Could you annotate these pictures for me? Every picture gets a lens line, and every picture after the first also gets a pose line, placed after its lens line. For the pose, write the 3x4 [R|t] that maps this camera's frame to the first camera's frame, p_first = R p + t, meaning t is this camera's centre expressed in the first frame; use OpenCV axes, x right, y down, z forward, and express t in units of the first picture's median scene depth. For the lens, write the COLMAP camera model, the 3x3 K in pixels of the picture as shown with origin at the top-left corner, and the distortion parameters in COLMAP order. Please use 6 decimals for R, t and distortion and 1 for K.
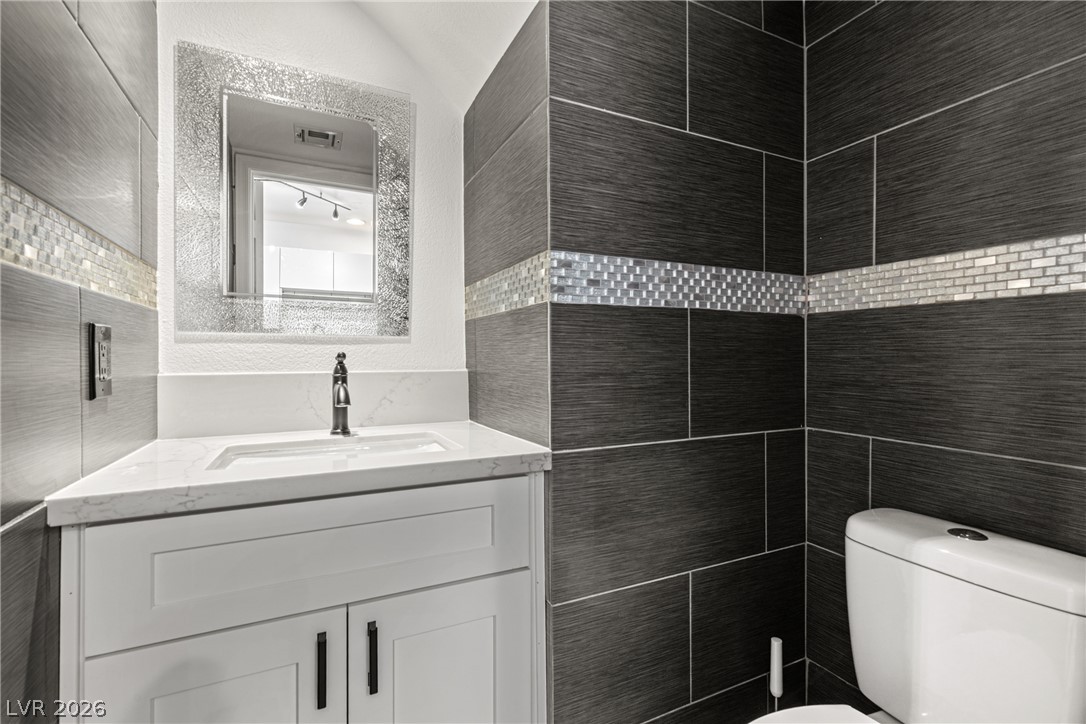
lens RADIAL K [[498.5, 0, 546.1], [0, 498.5, 358.0], [0, 0, 1]] dist [0.011946, 0.000589]
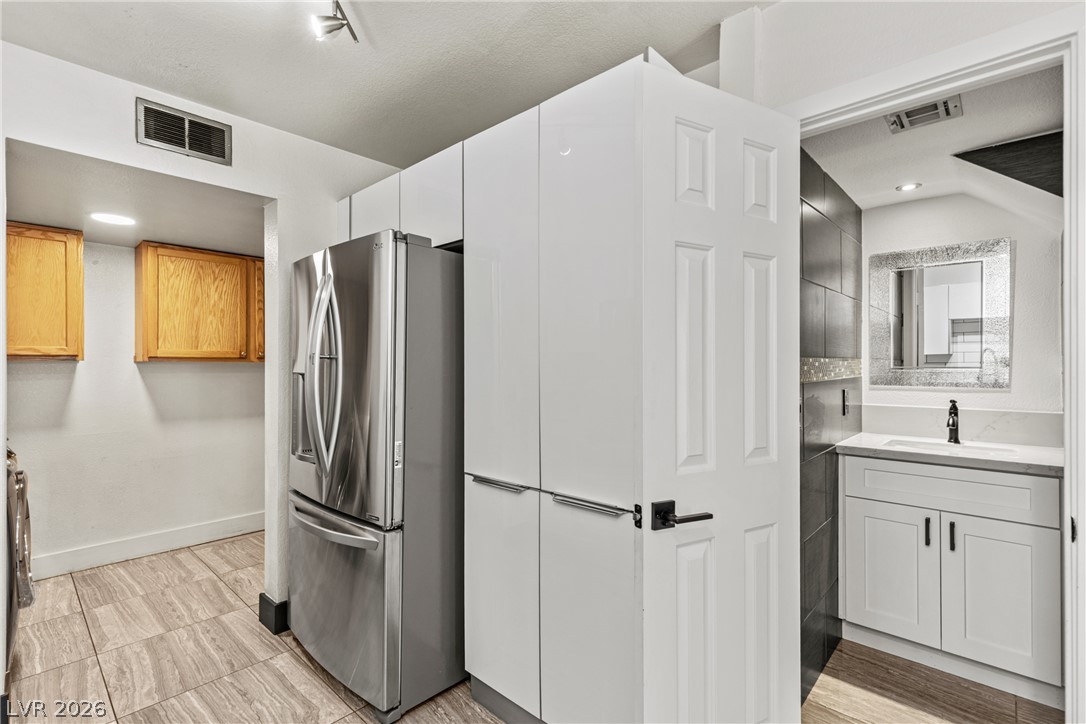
lens RADIAL K [[498.5, 0, 548.4], [0, 498.5, 363.6], [0, 0, 1]] dist [0.011946, 0.000589]
pose [[0.369540, 0.001937, -0.929213, 0.796029], [0.002897, 0.999991, 0.003236, -0.157221], [0.929210, -0.003888, 0.369531, -1.134954]]
